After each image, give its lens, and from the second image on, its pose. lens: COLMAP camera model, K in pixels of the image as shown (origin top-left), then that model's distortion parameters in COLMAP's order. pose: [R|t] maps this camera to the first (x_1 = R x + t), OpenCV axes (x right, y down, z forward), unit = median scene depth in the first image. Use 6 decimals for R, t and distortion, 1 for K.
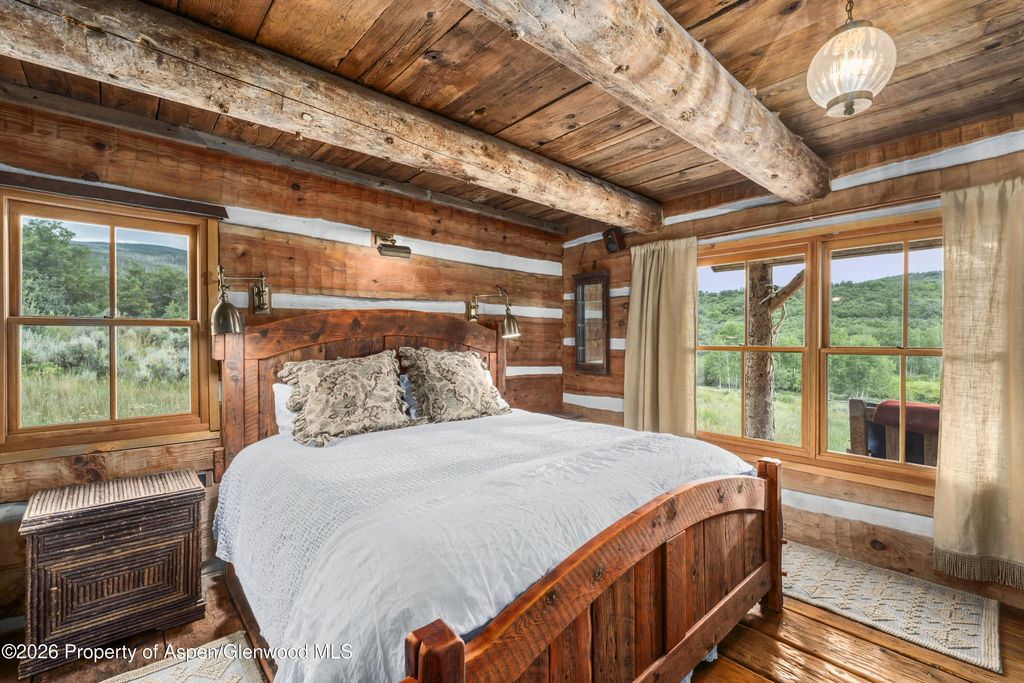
lens RADIAL K [[452.6, 0, 515.9], [0, 452.6, 338.5], [0, 0, 1]] dist [-0.002340, -0.000129]
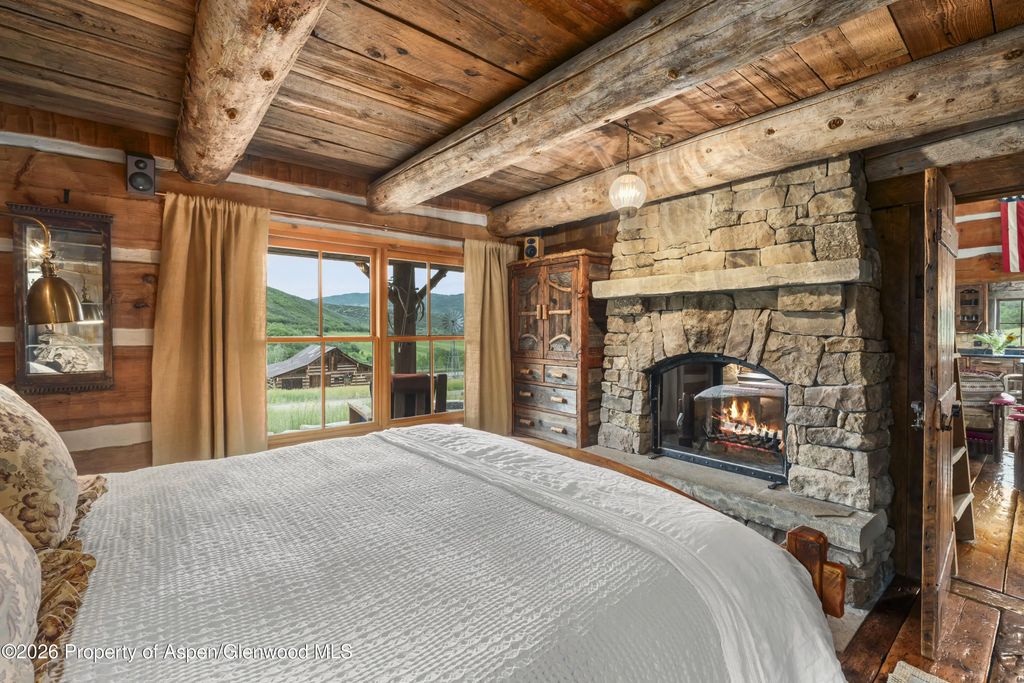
lens RADIAL K [[452.6, 0, 520.5], [0, 452.6, 332.7], [0, 0, 1]] dist [-0.002340, -0.000129]
pose [[0.021059, -0.008311, 0.999744, -0.403206], [-0.002245, 0.999963, 0.008360, -0.000872], [-0.999776, -0.002421, 0.021040, 0.461403]]
